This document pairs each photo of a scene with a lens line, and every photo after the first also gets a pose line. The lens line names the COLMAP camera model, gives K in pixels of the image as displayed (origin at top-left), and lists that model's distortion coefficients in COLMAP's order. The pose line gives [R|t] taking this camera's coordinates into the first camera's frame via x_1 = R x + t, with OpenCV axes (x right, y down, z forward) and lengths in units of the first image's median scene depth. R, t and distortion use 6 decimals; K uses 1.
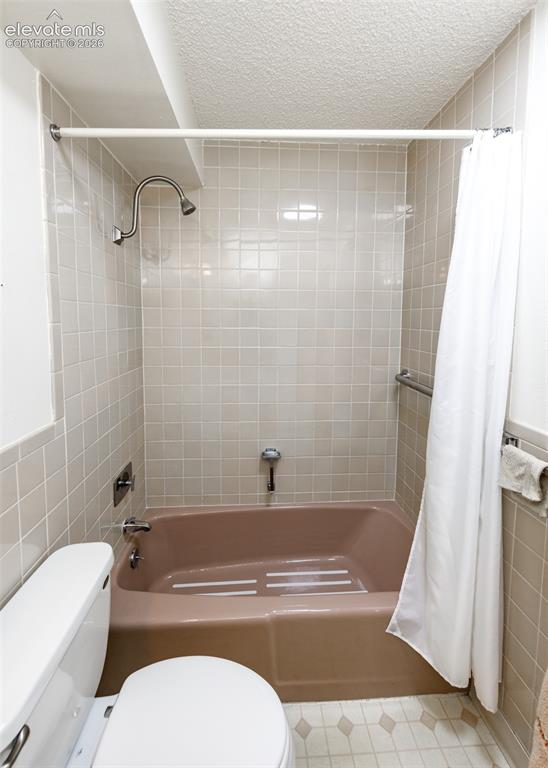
lens RADIAL K [[323.9, 0, 275.9], [0, 323.9, 342.0], [0, 0, 1]] dist [0.004920, -0.001517]
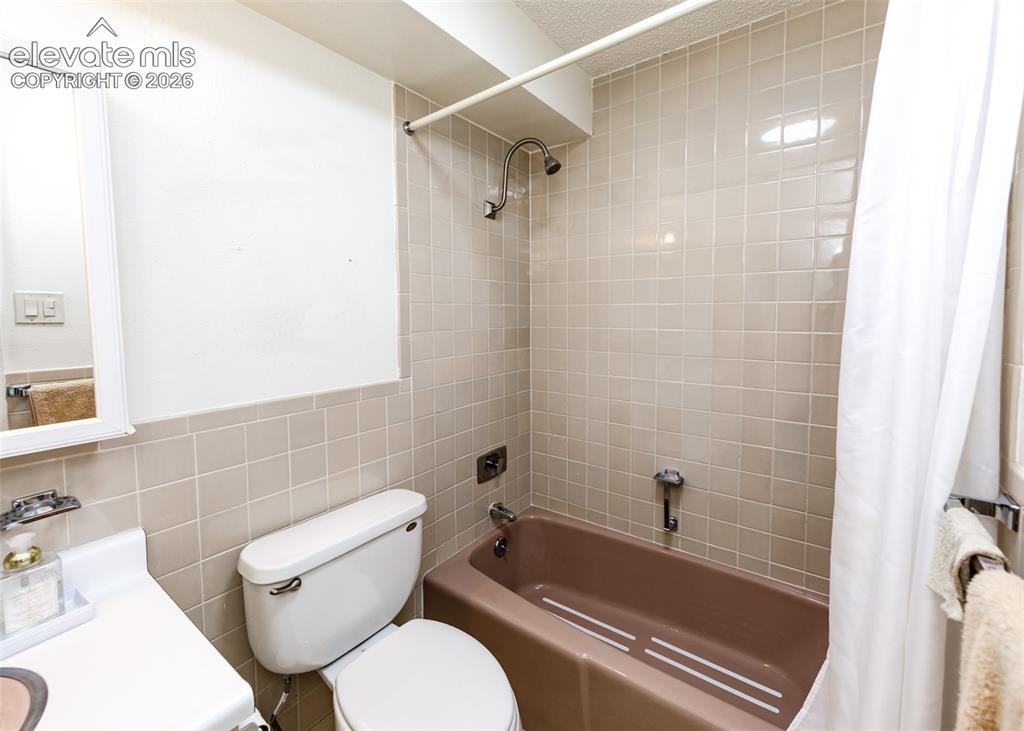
lens RADIAL K [[431.8, 0, 544.8], [0, 431.8, 337.7], [0, 0, 1]] dist [0.004920, -0.001517]
pose [[0.786738, 0.024115, -0.616816, 0.418470], [-0.035400, 0.999355, -0.006082, 0.057647], [0.616271, 0.026620, 0.787084, 0.068260]]
